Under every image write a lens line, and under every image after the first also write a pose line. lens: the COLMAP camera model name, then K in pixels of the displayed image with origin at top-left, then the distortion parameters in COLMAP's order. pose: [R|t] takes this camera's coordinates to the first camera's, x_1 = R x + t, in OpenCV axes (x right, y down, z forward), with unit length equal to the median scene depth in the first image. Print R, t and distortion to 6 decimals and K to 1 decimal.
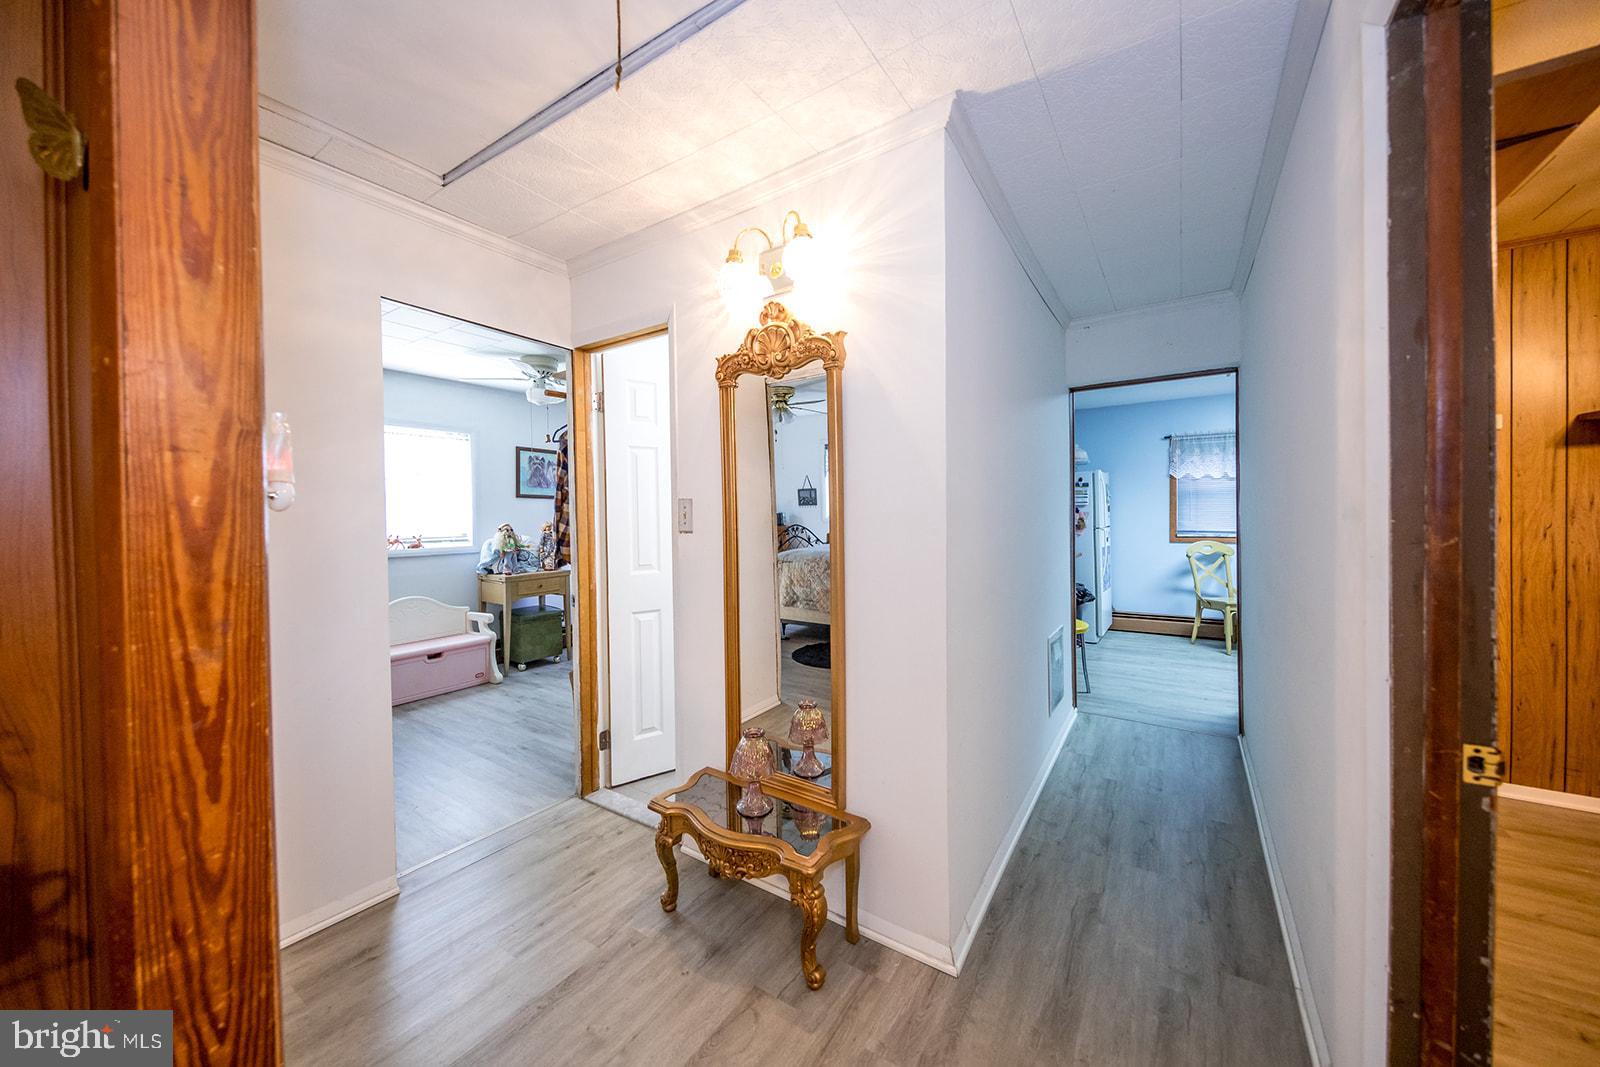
lens RADIAL K [[564.0, 0, 809.4], [0, 564.0, 523.4], [0, 0, 1]] dist [-0.000221, -0.000189]
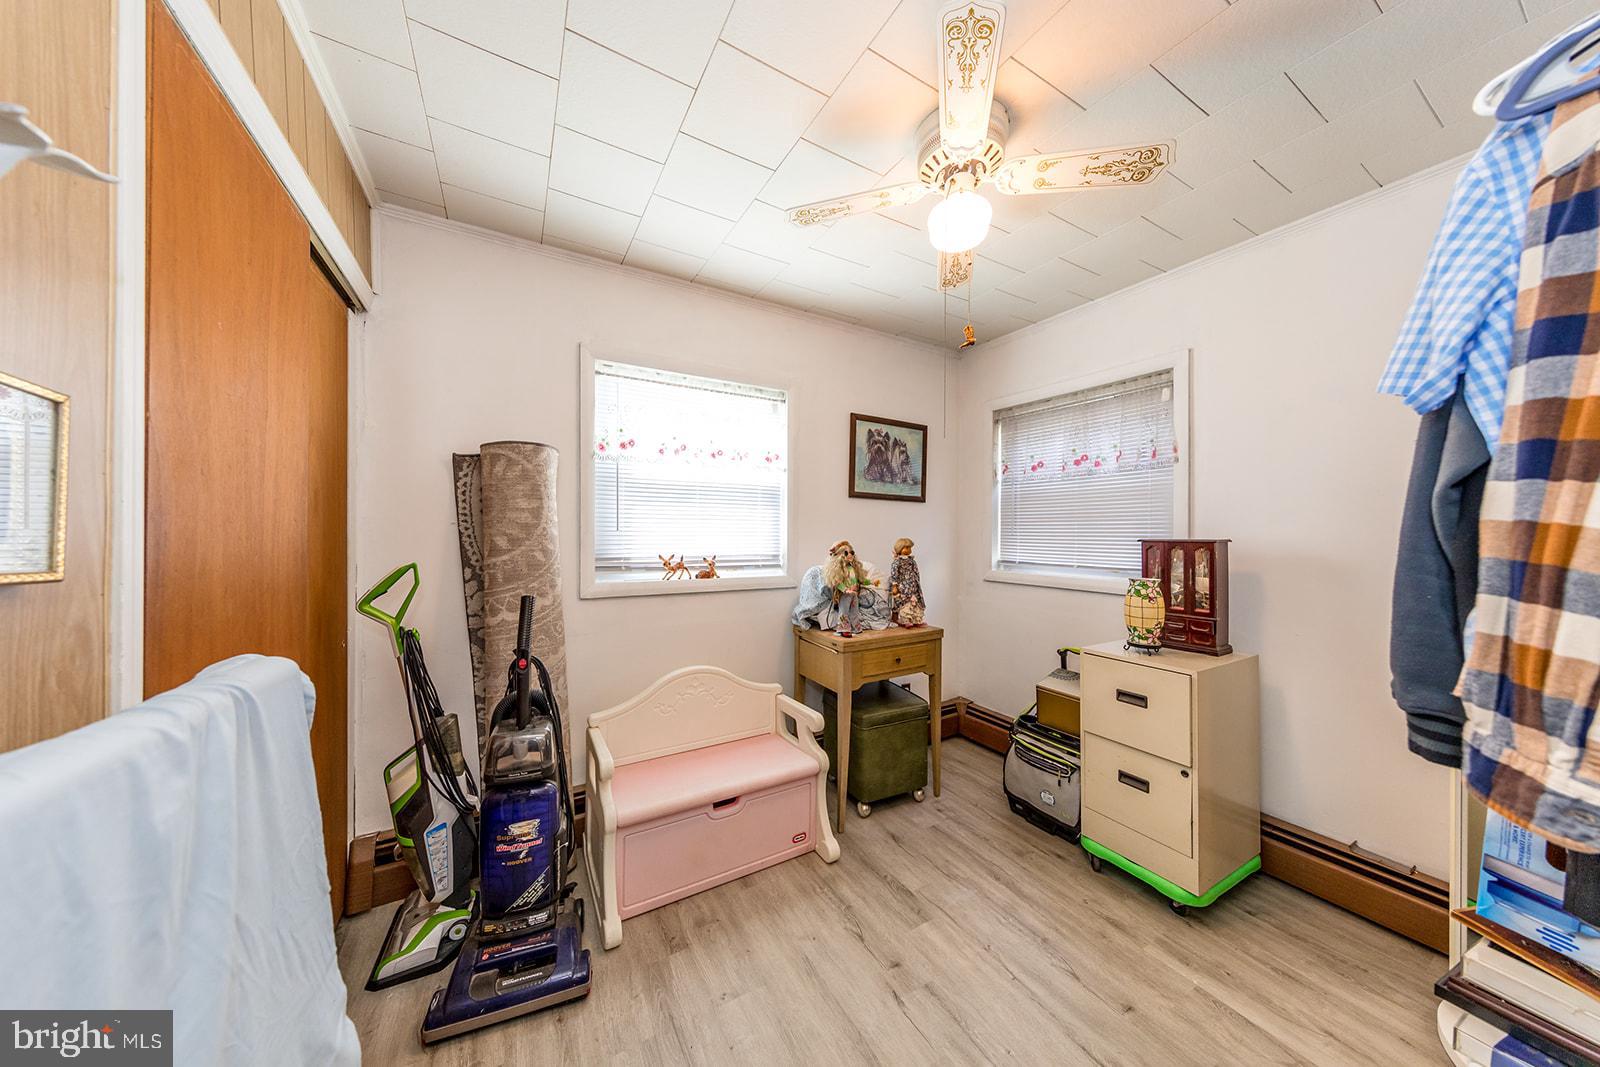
lens RADIAL K [[506.5, 0, 799.5], [0, 506.5, 530.1], [0, 0, 1]] dist [0.000192, -0.000203]
pose [[0.888786, 0.014813, -0.458083, -0.335607], [-0.022331, 0.999690, -0.011001, -0.003493], [0.457778, 0.020007, 0.888841, 0.520234]]
